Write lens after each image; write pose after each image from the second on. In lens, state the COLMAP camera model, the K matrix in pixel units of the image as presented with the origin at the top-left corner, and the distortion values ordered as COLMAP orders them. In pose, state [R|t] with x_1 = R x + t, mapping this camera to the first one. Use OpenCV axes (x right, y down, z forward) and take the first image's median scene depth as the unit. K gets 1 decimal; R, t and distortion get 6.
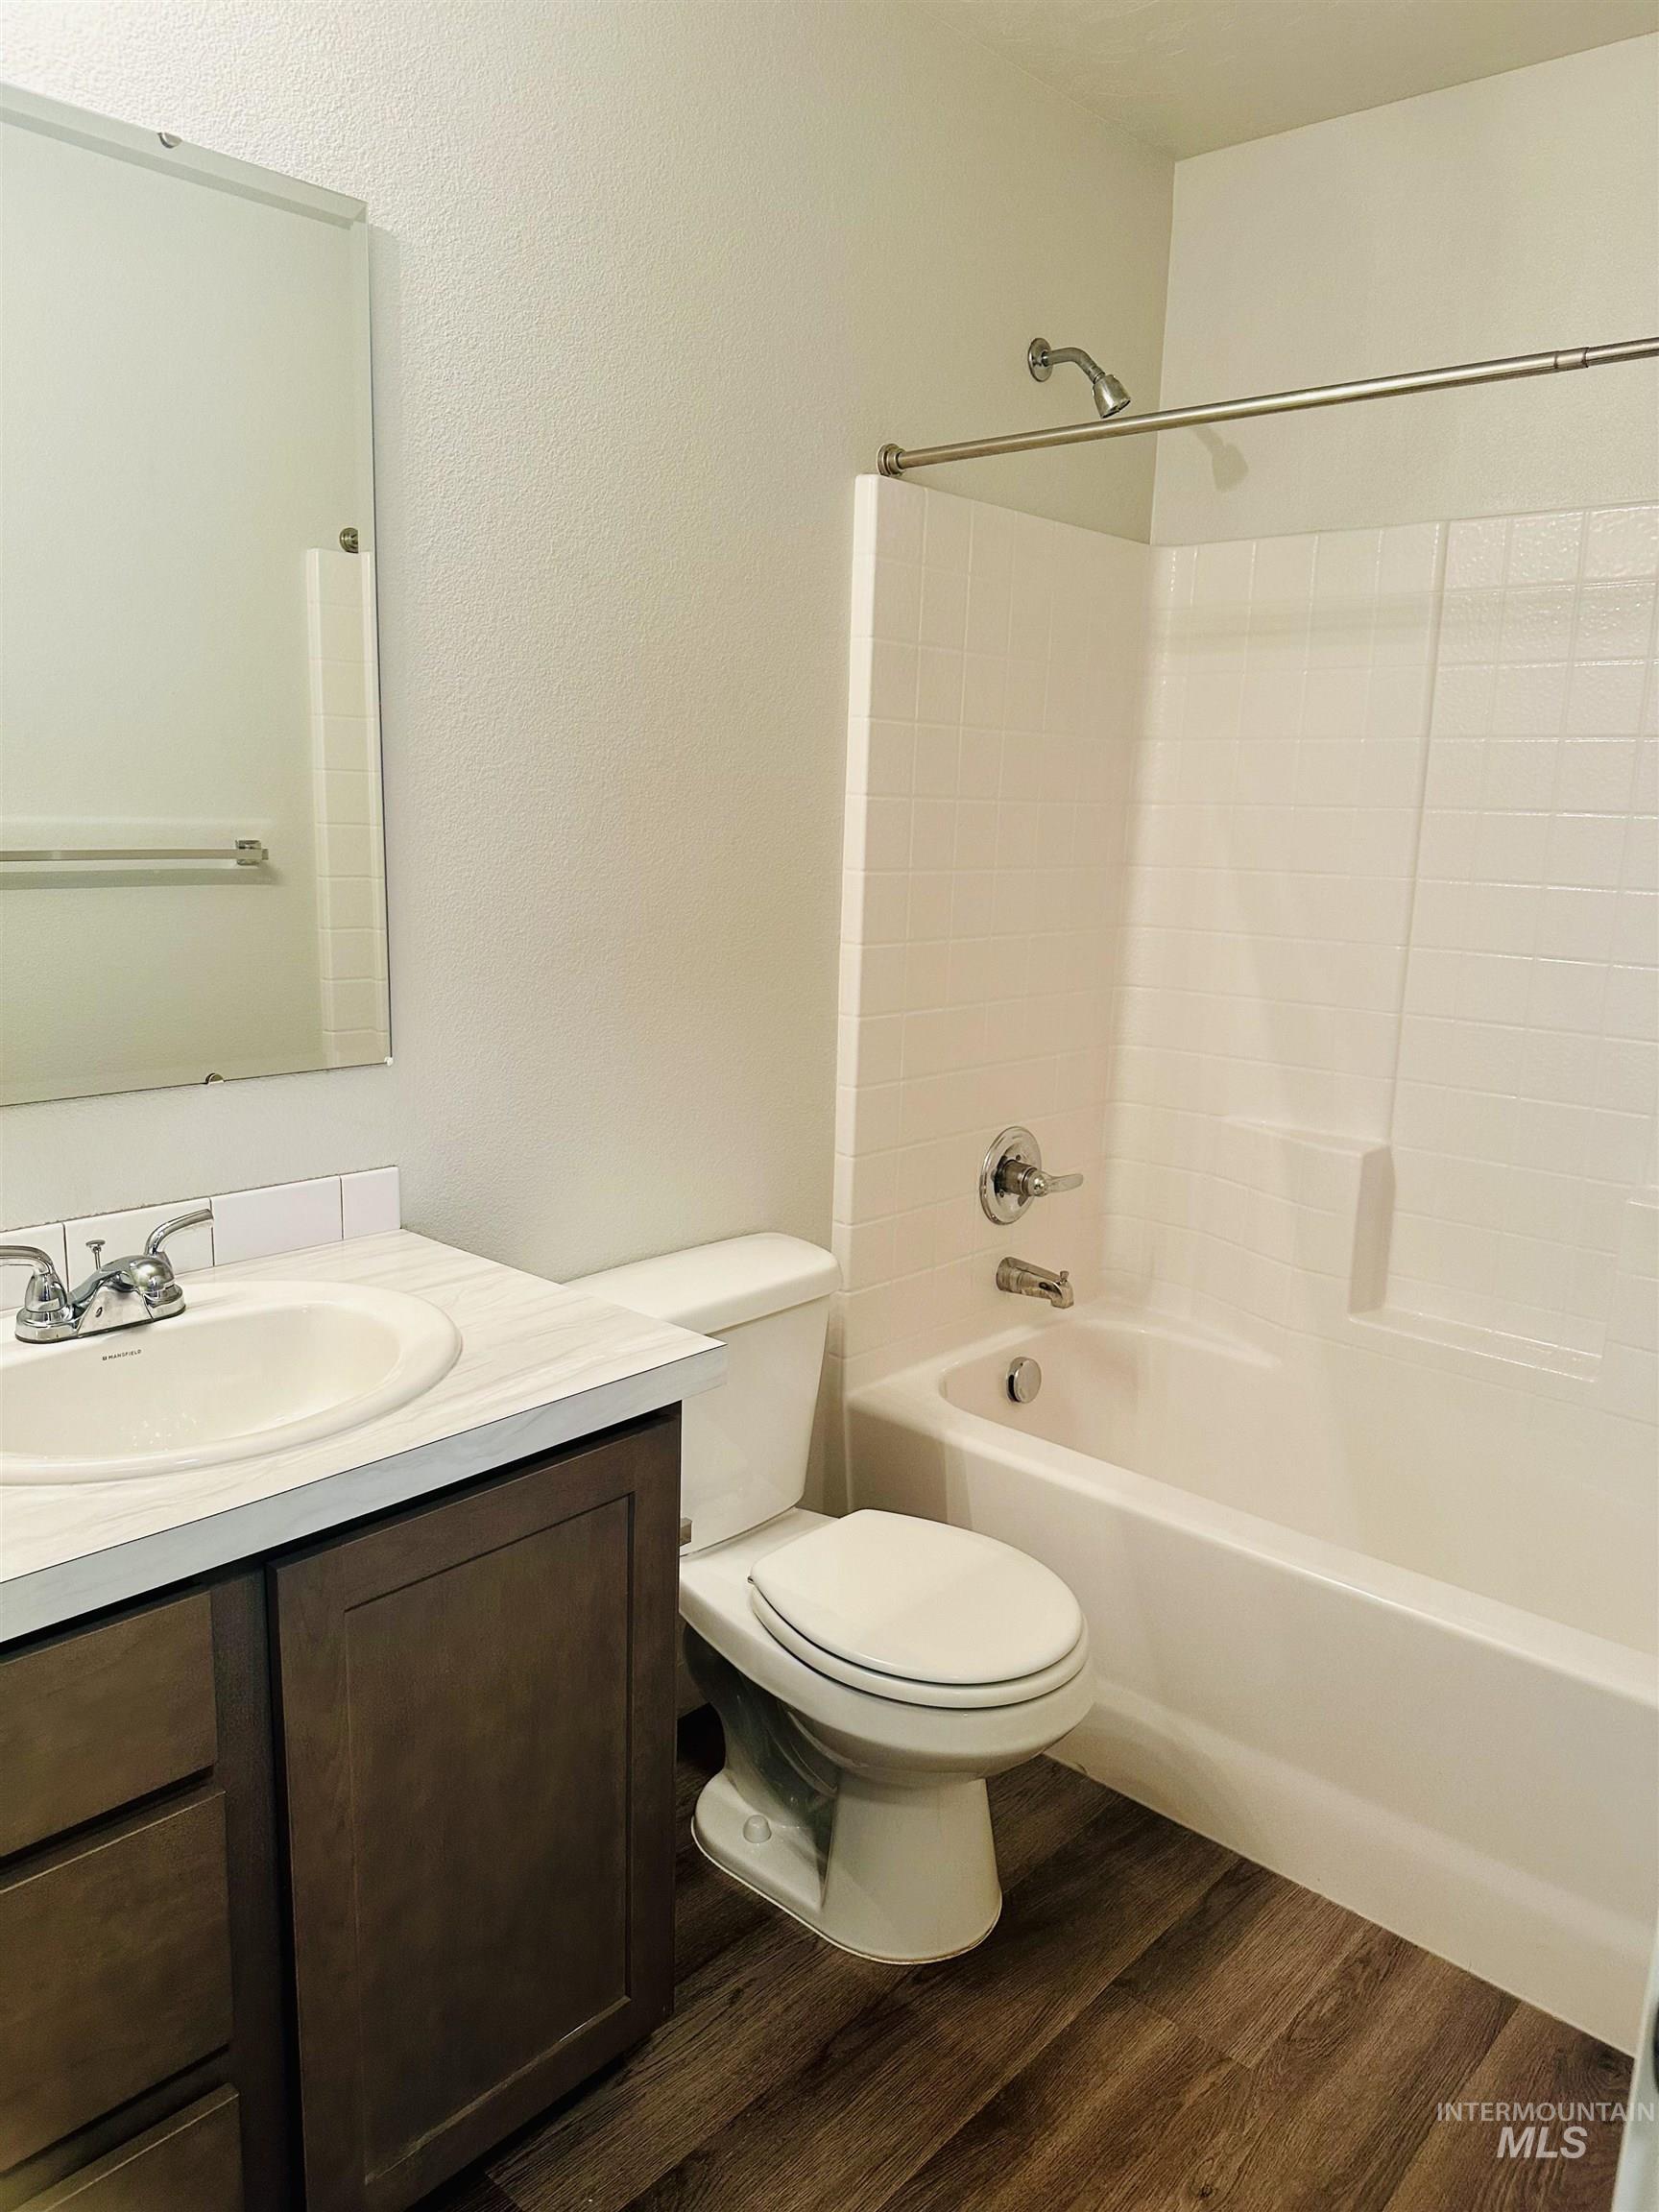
lens RADIAL K [[1537.8, 0, 829.5], [0, 1537.8, 1106.0], [0, 0, 1]] dist [0.137271, -0.255225]
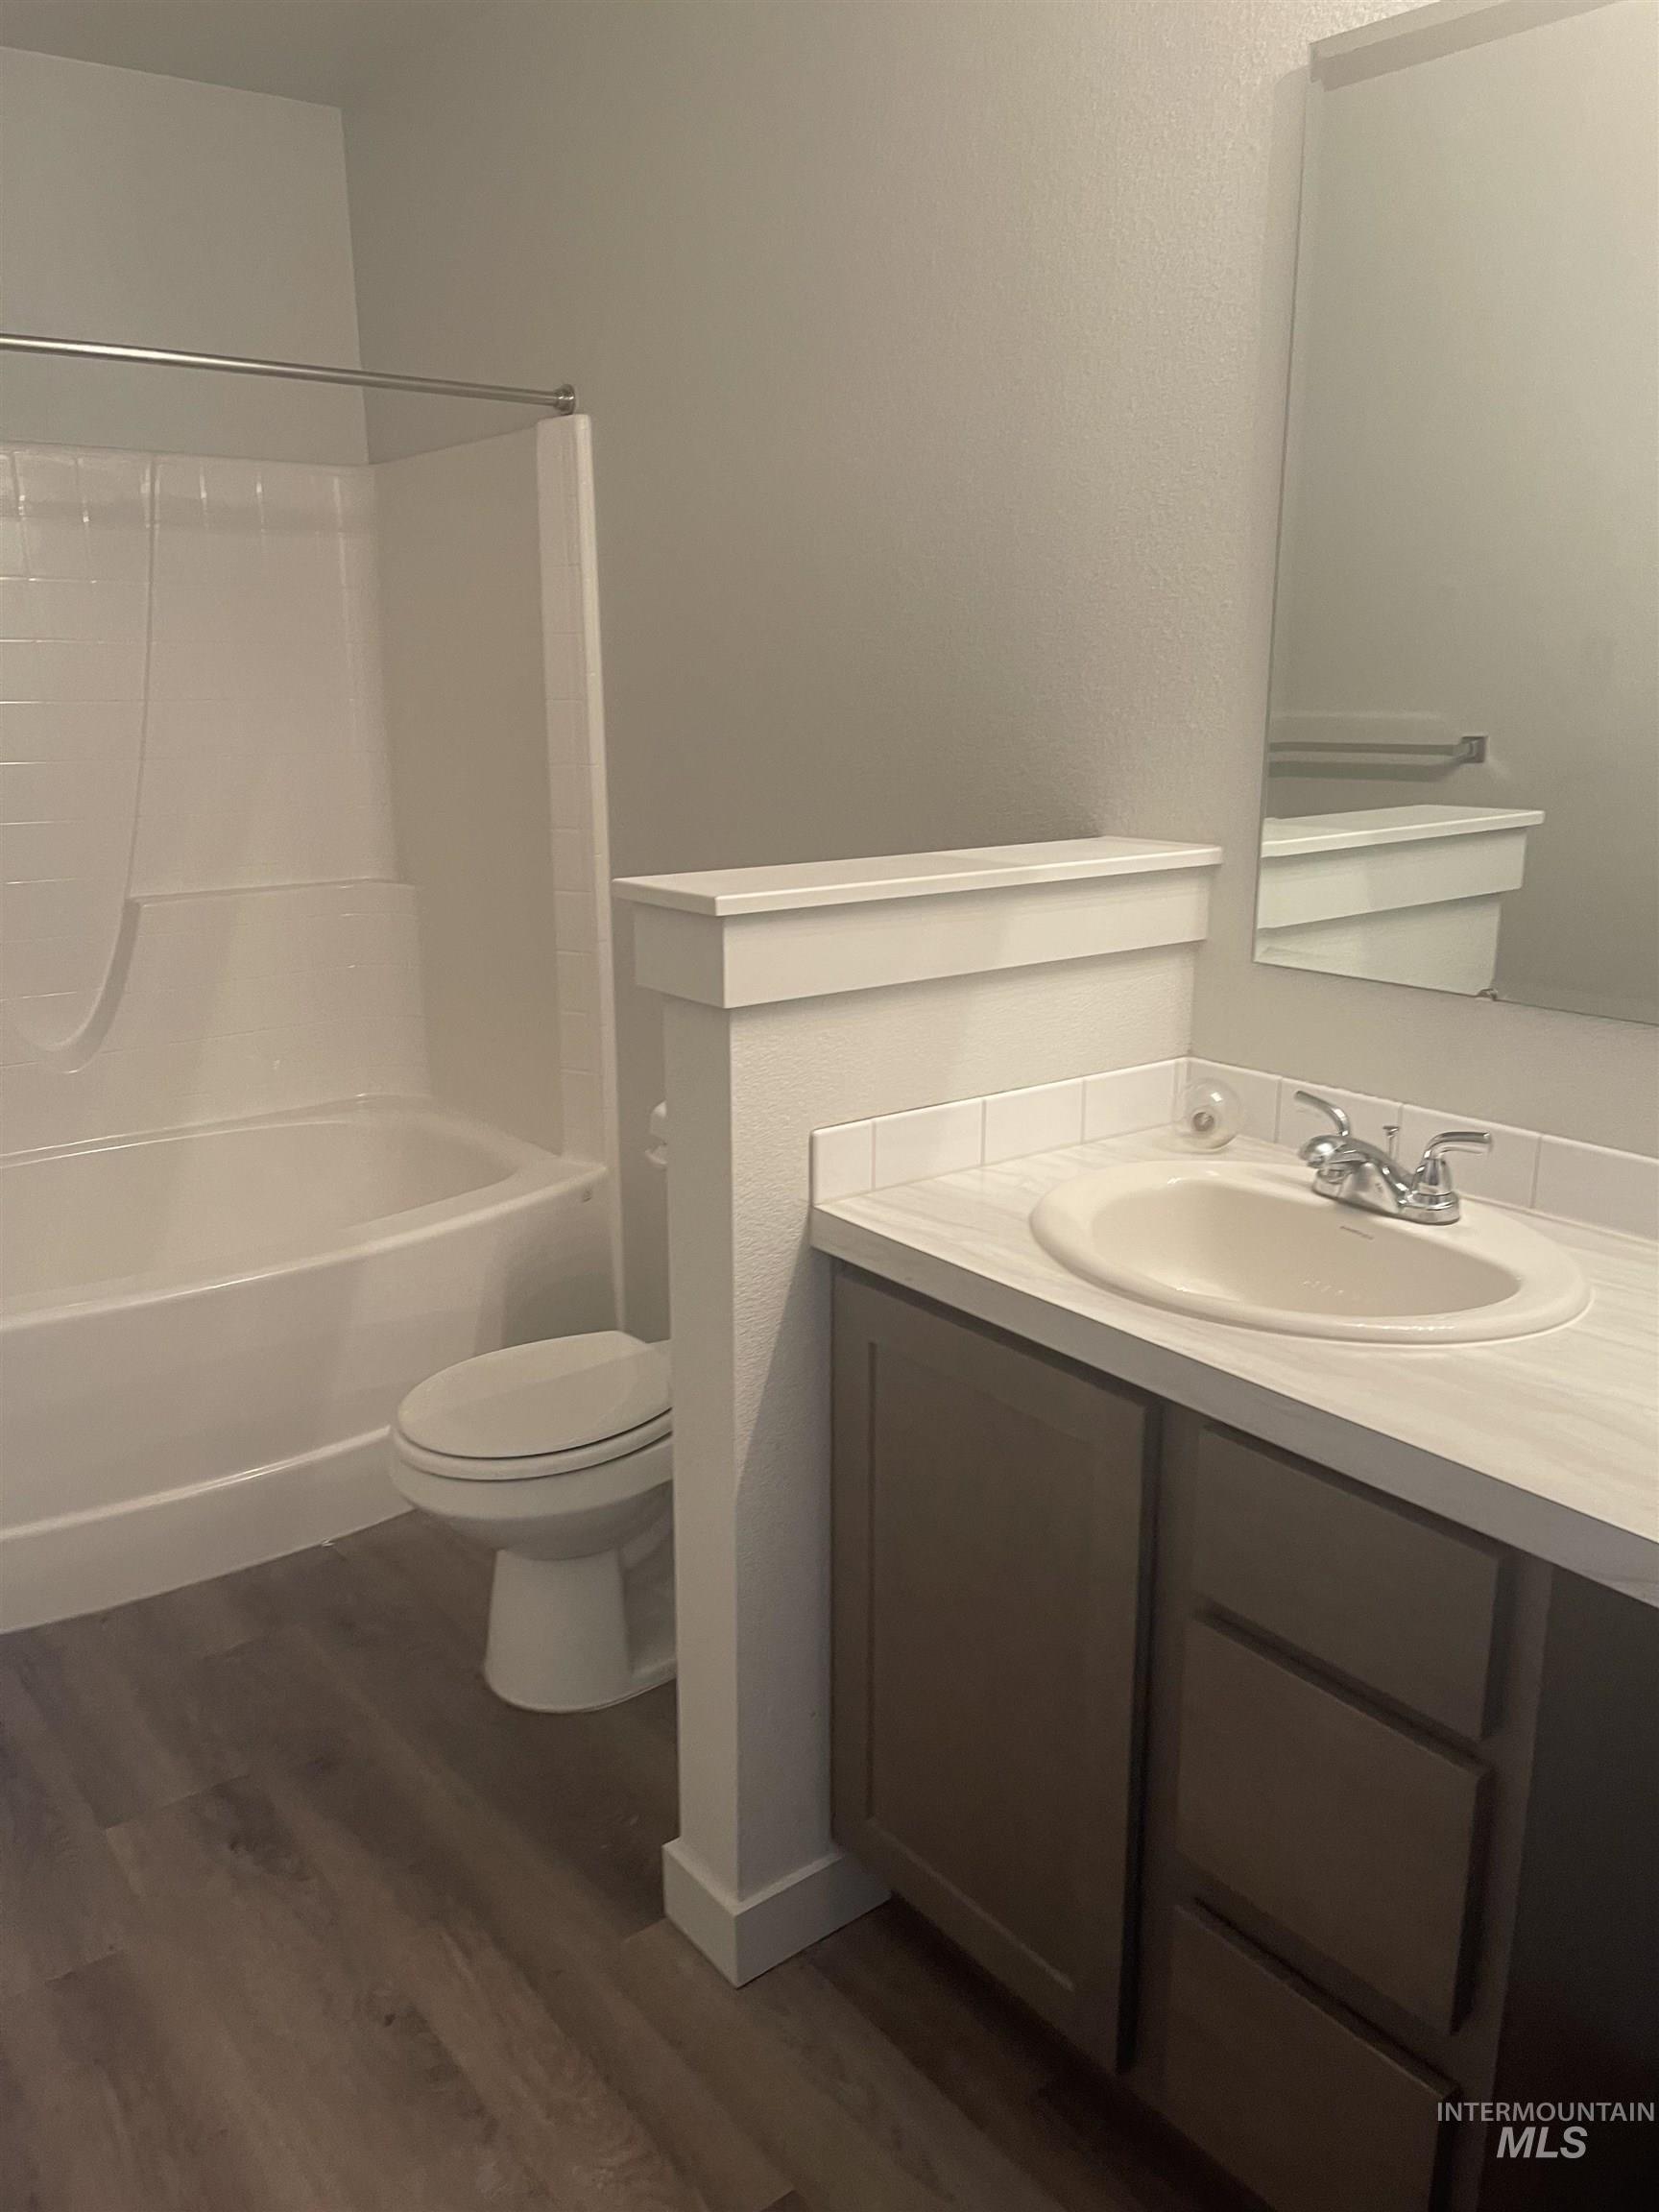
lens RADIAL K [[1636.6, 0, 829.8], [0, 1636.6, 1094.5], [0, 0, 1]] dist [0.104957, -0.129258]
pose [[-0.173770, 0.209350, -0.962277, 0.670081], [-0.191146, 0.951389, 0.241499, -0.131540], [0.966058, 0.225900, -0.125307, 0.772793]]
